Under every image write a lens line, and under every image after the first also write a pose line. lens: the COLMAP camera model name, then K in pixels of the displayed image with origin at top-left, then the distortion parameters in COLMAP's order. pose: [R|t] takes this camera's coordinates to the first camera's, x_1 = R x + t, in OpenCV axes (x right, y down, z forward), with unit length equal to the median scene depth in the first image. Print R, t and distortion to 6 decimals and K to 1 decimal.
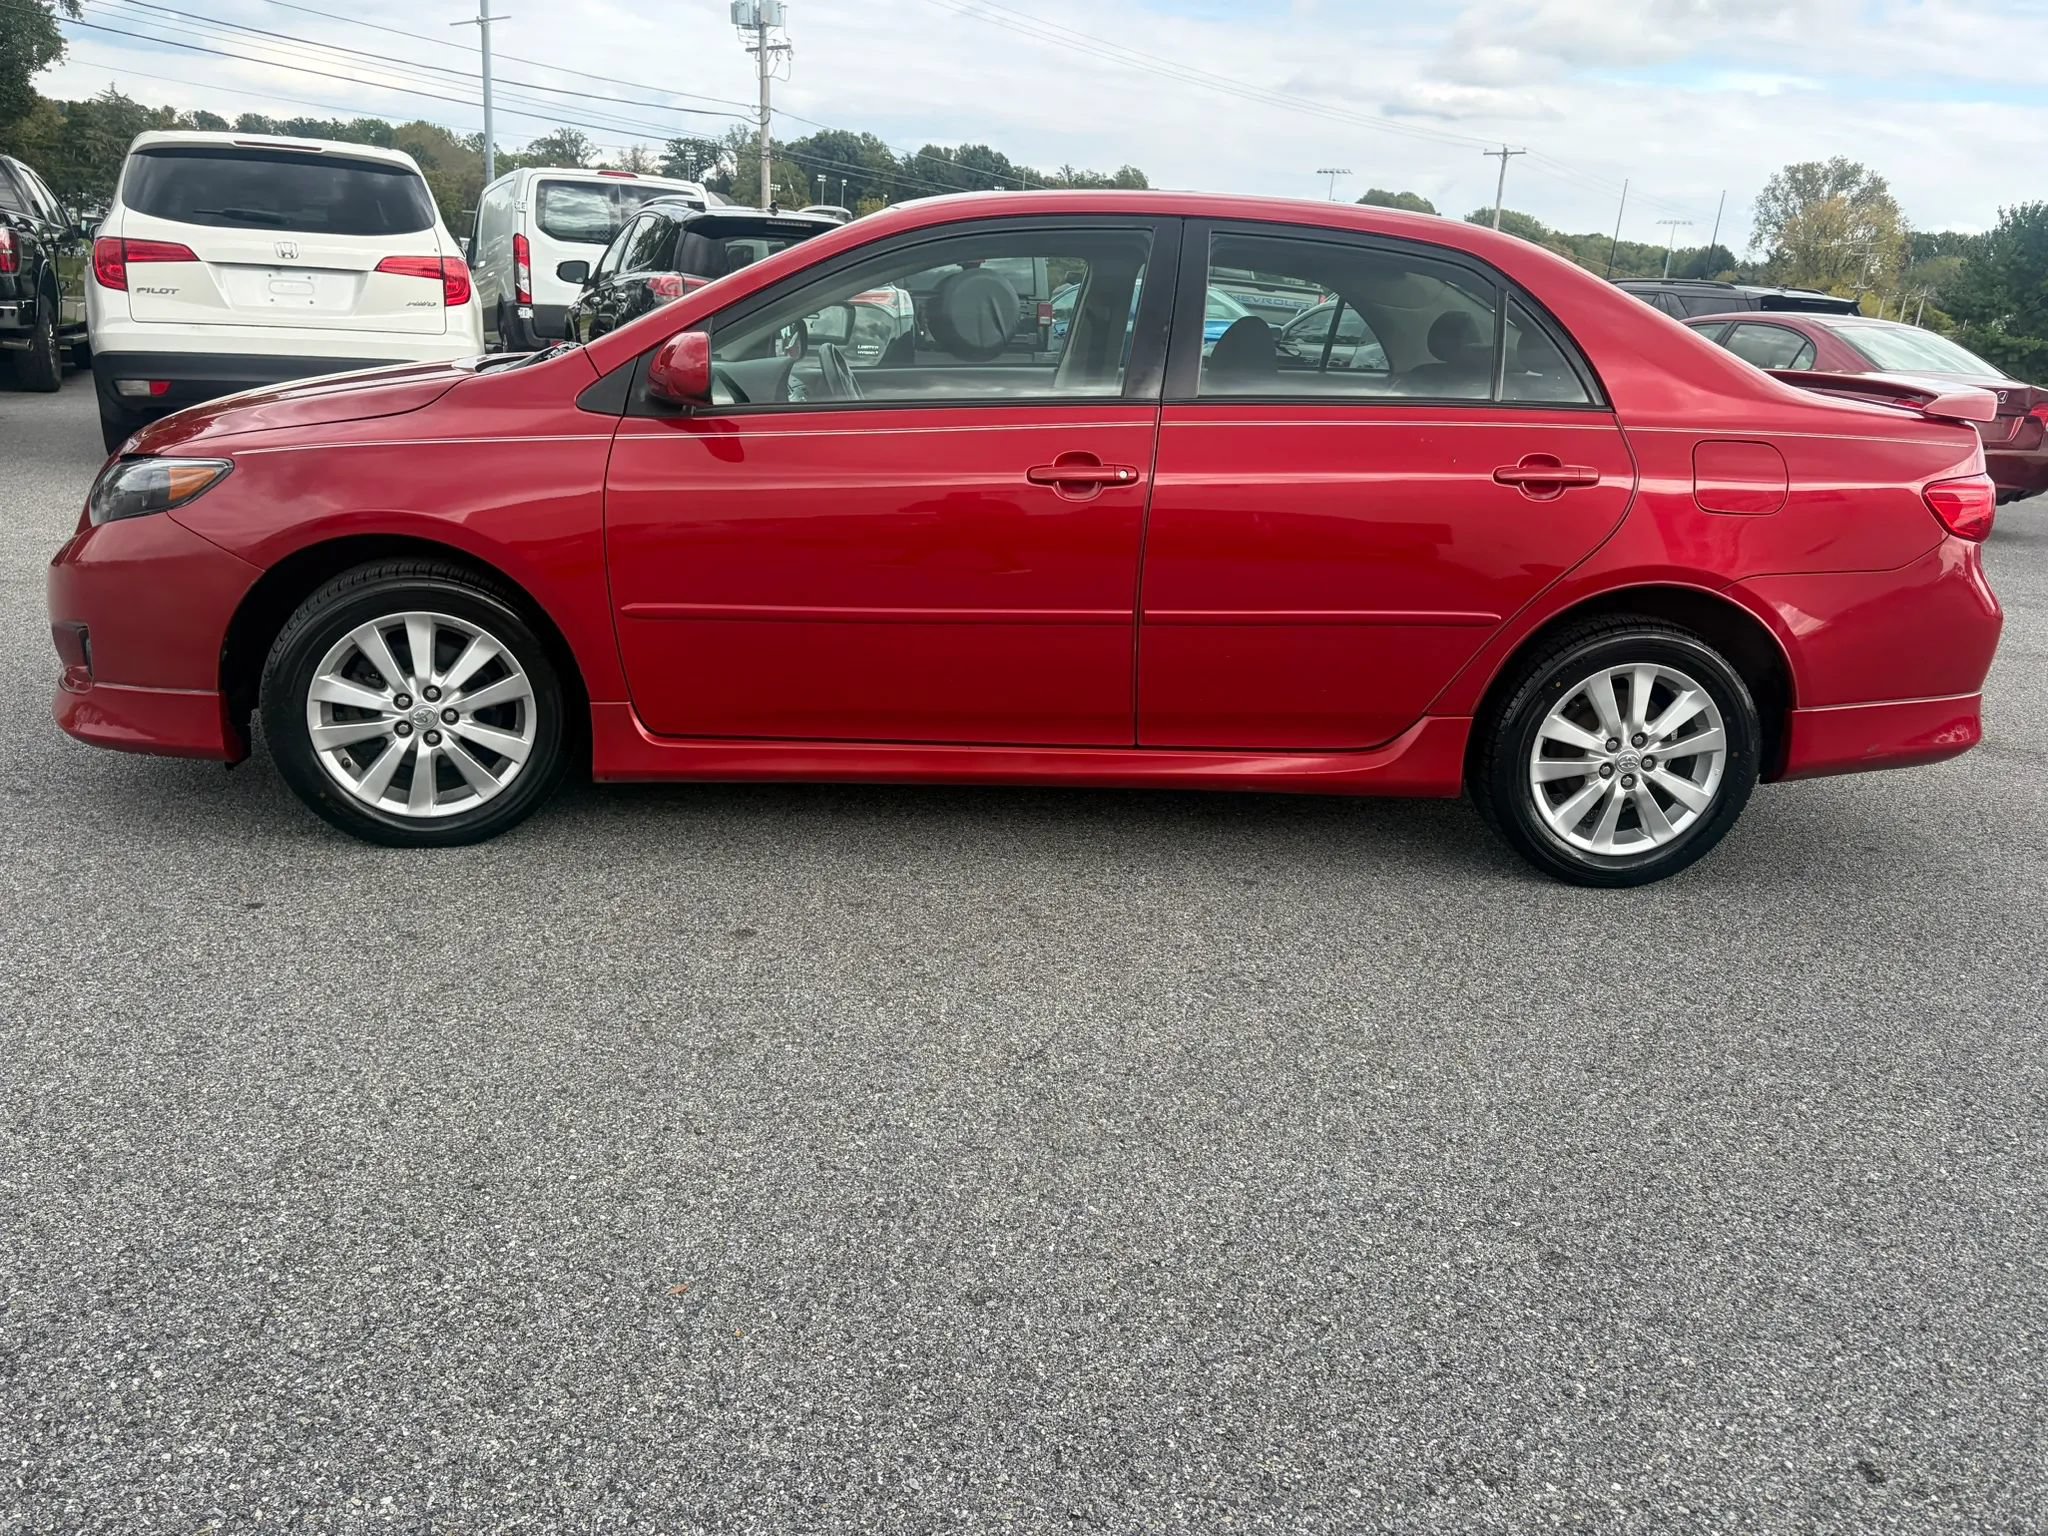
lens RADIAL K [[1543.6, 0, 1036.9], [0, 1543.6, 758.4], [0, 0, 1]] dist [0.058471, -0.063140]
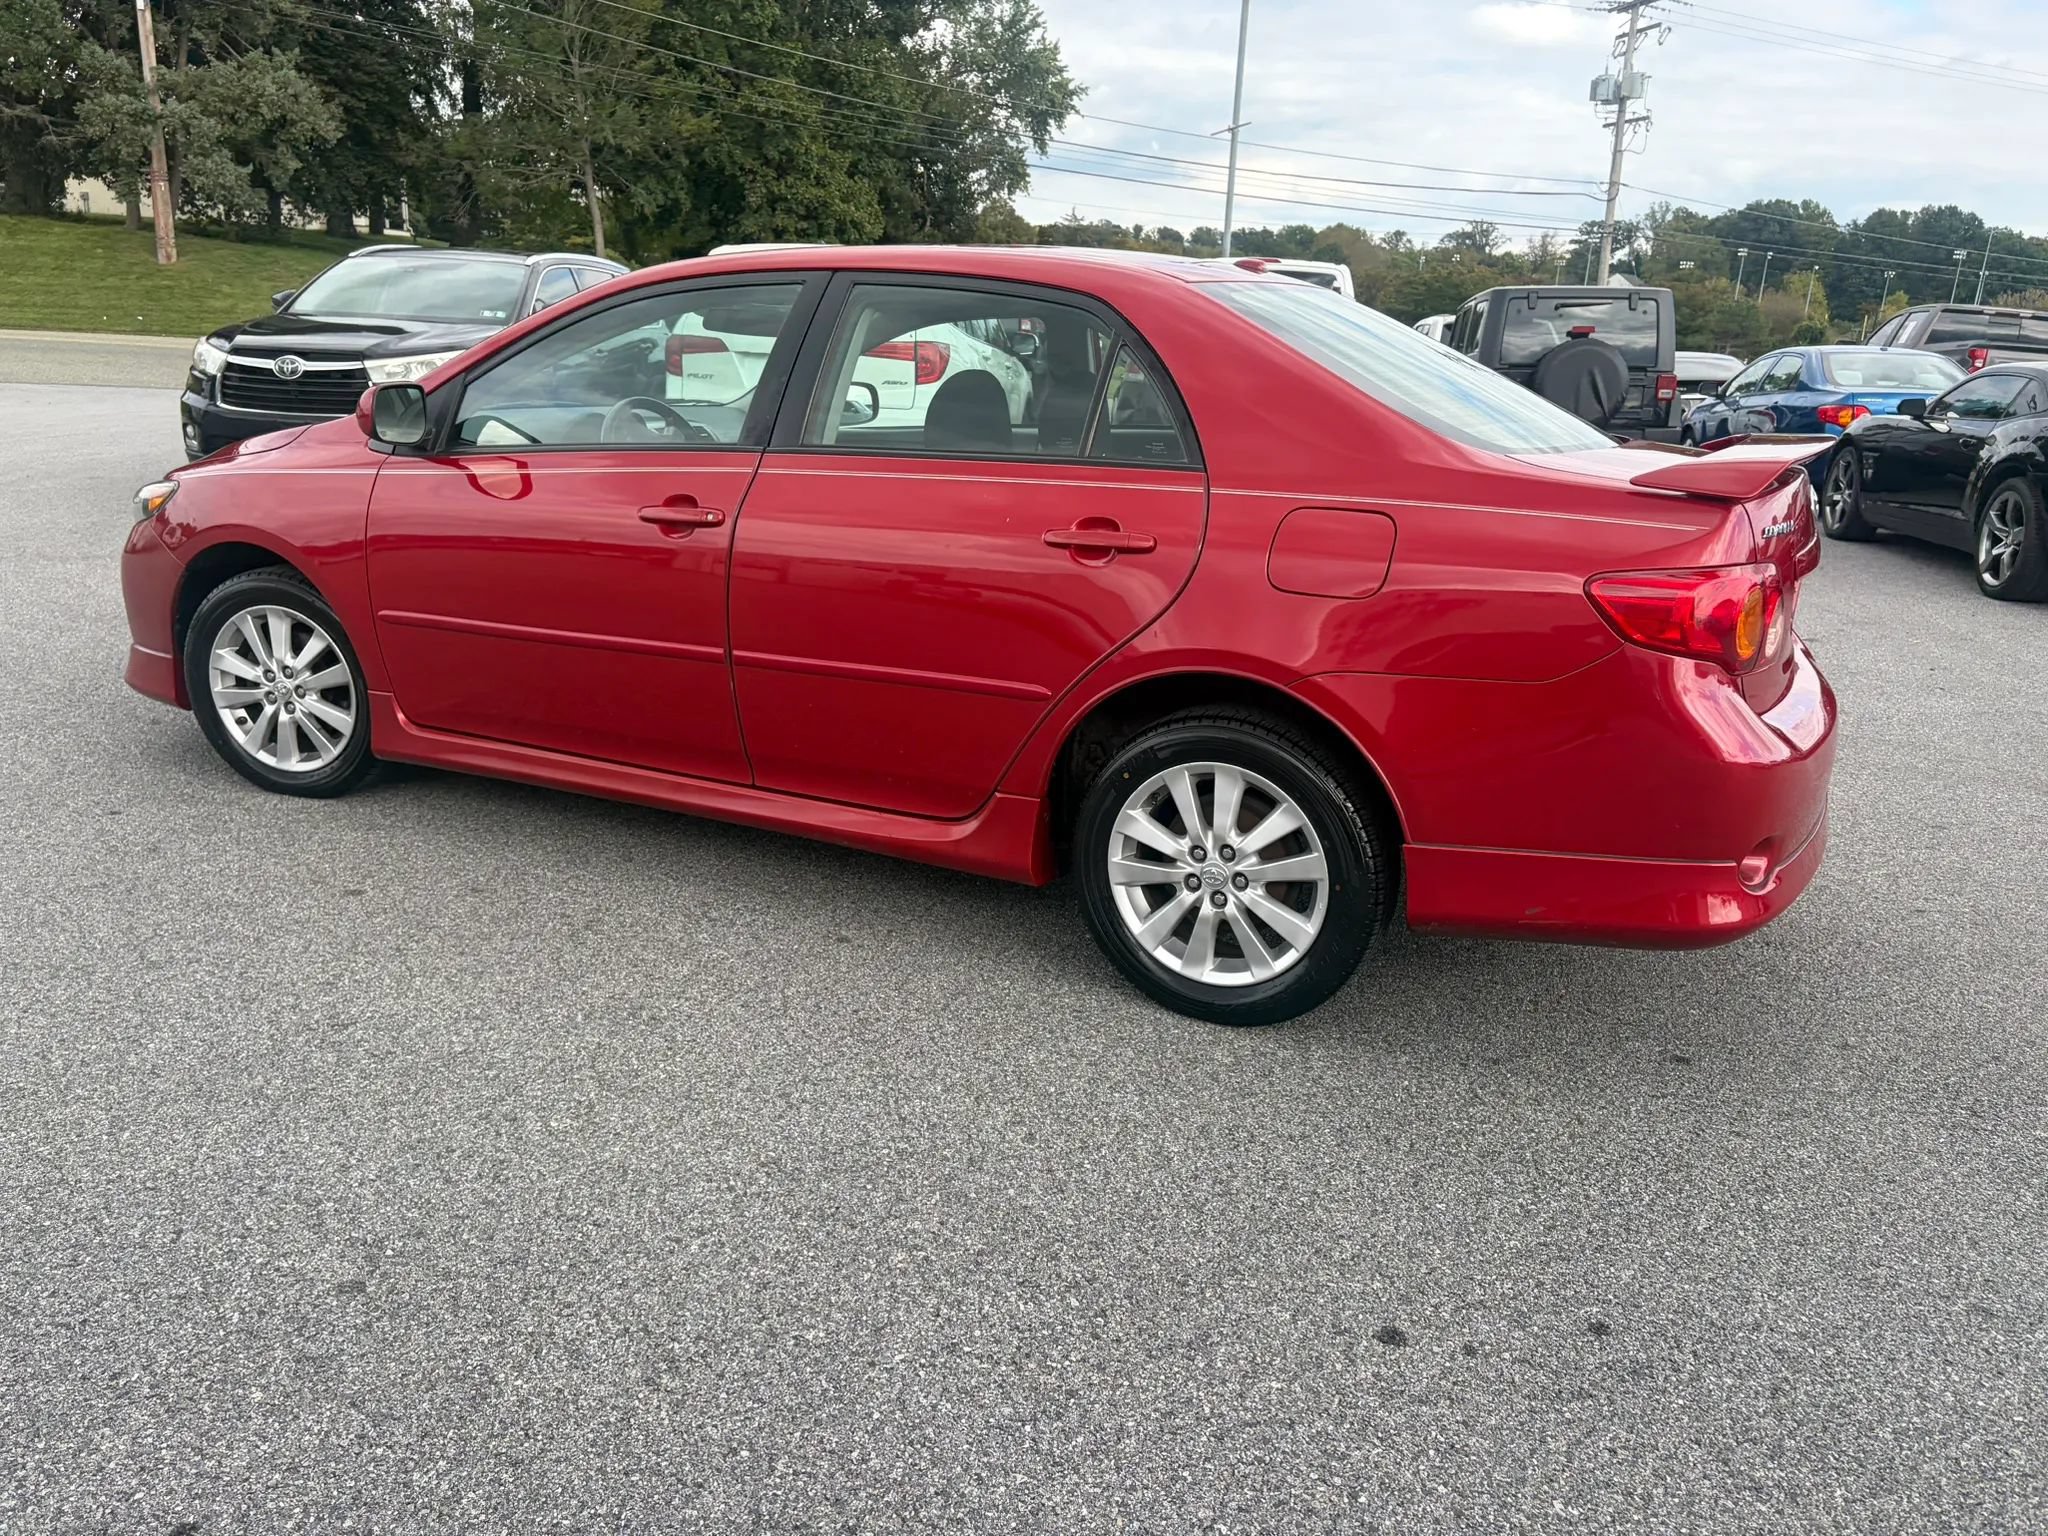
lens RADIAL K [[1543.6, 0, 1023.3], [0, 1543.6, 776.6], [0, 0, 1]] dist [0.058471, -0.063140]
pose [[0.852936, 0.119397, -0.508178, 0.731815], [-0.139856, 0.990170, -0.002096, -0.036517], [0.502932, 0.072860, 0.861250, 0.210482]]
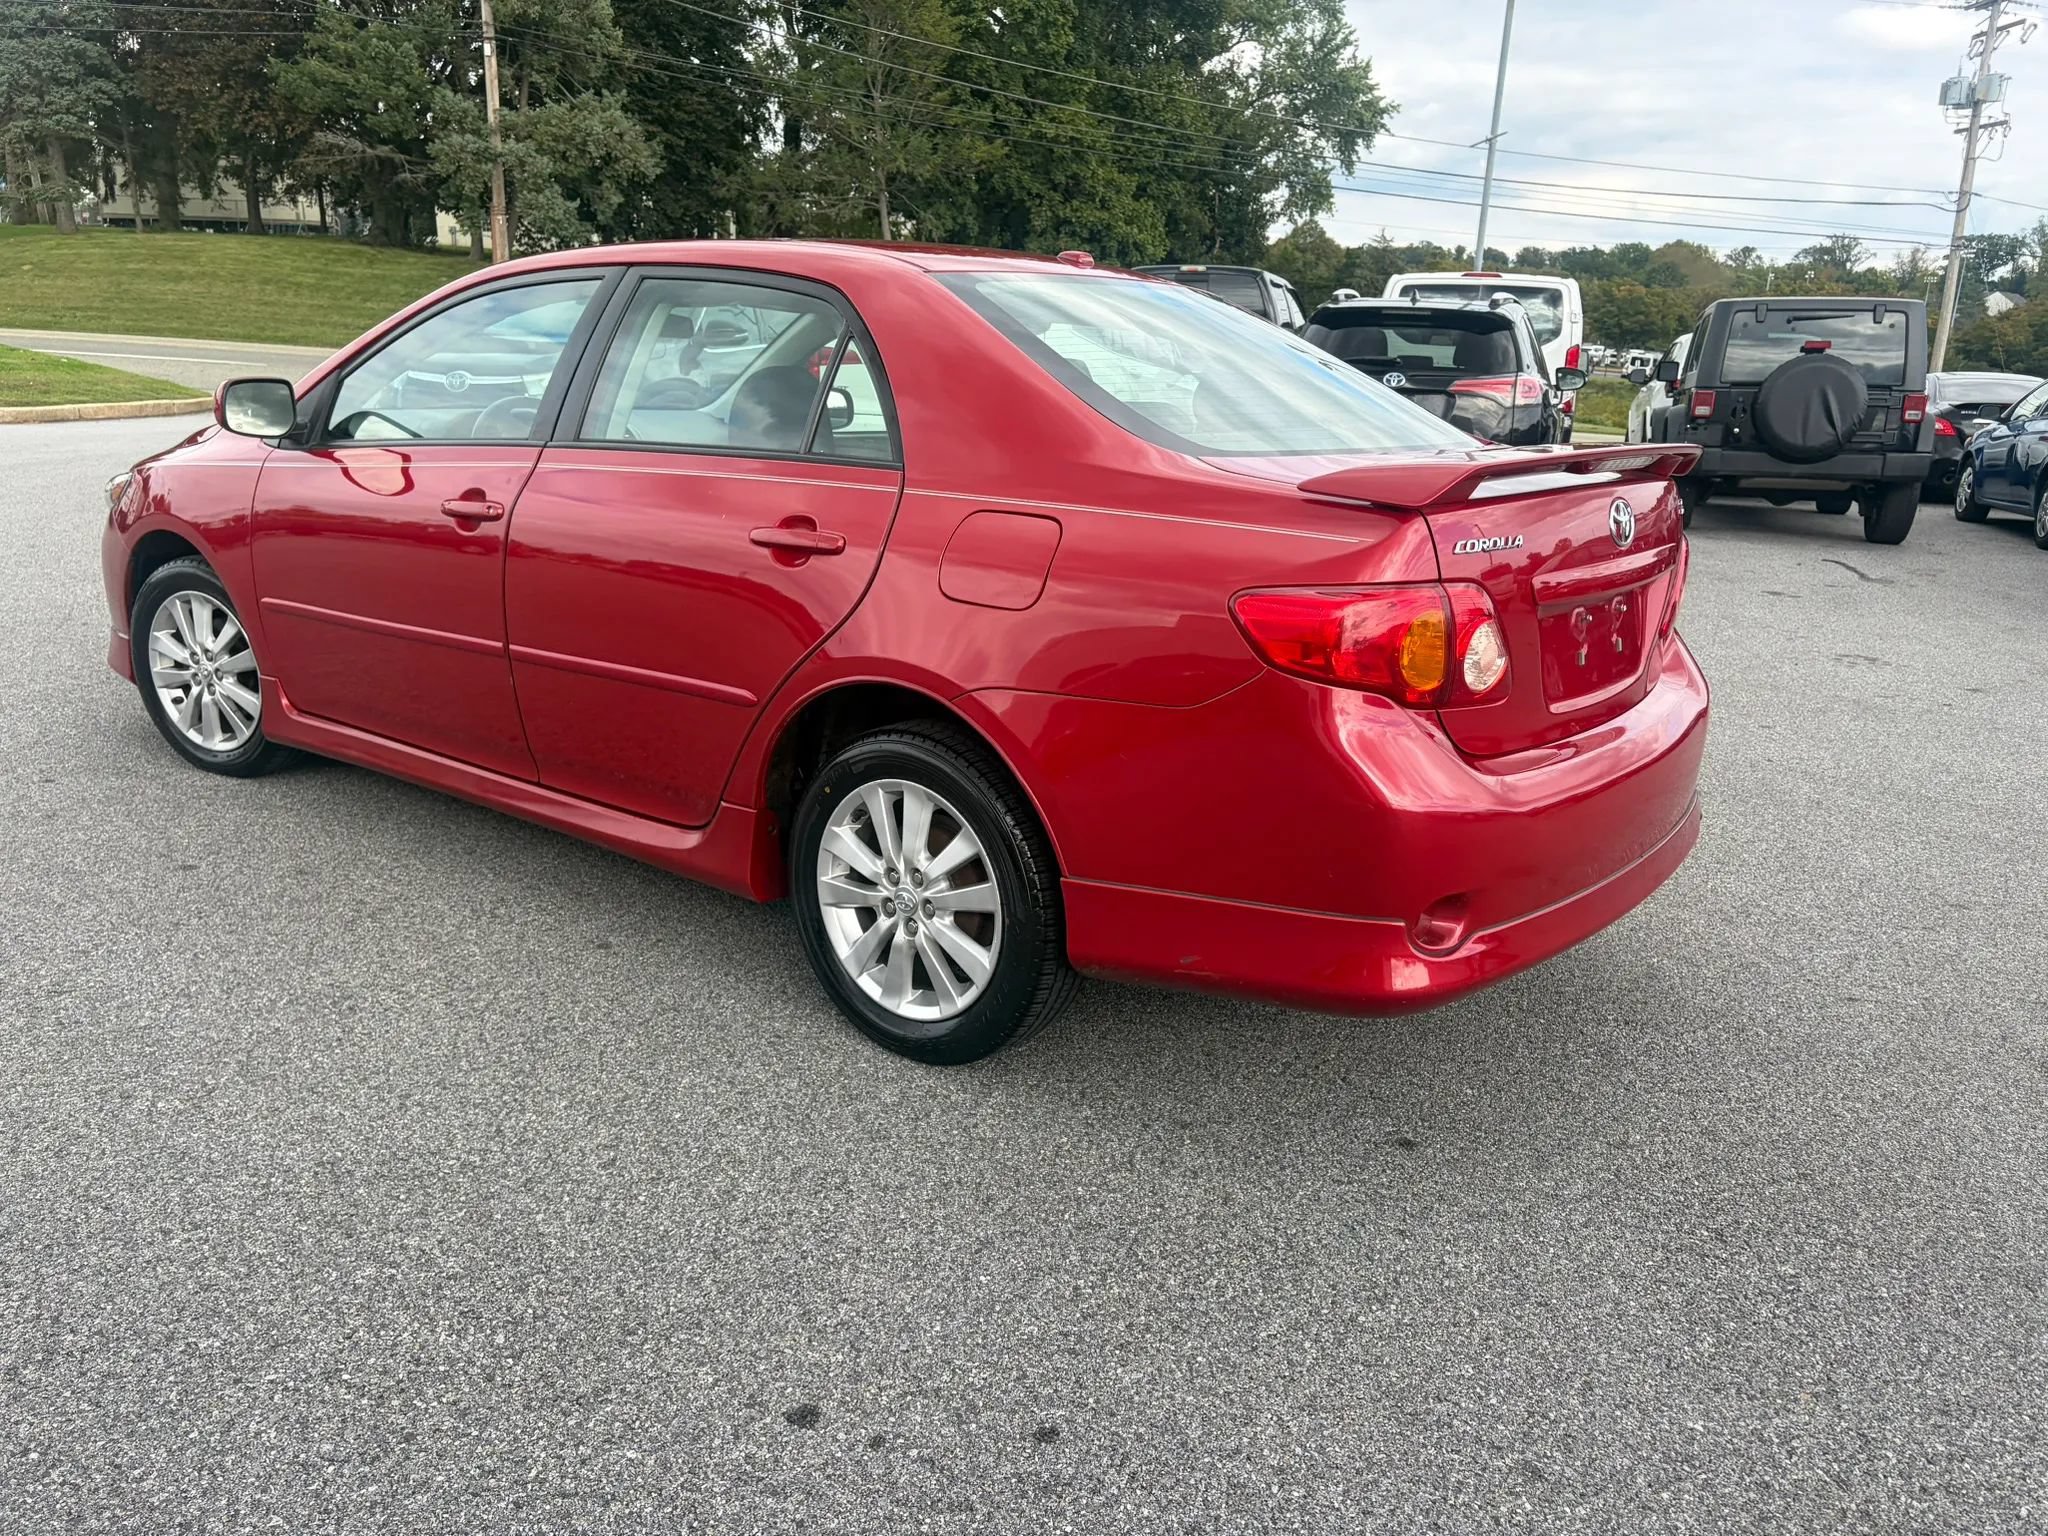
lens RADIAL K [[1543.6, 0, 1036.5], [0, 1543.6, 777.6], [0, 0, 1]] dist [0.058471, -0.063140]
pose [[0.742988, 0.152629, -0.651670, 0.960395], [-0.189428, 0.981795, 0.013976, -0.086621], [0.641939, 0.113061, 0.758374, 0.438098]]
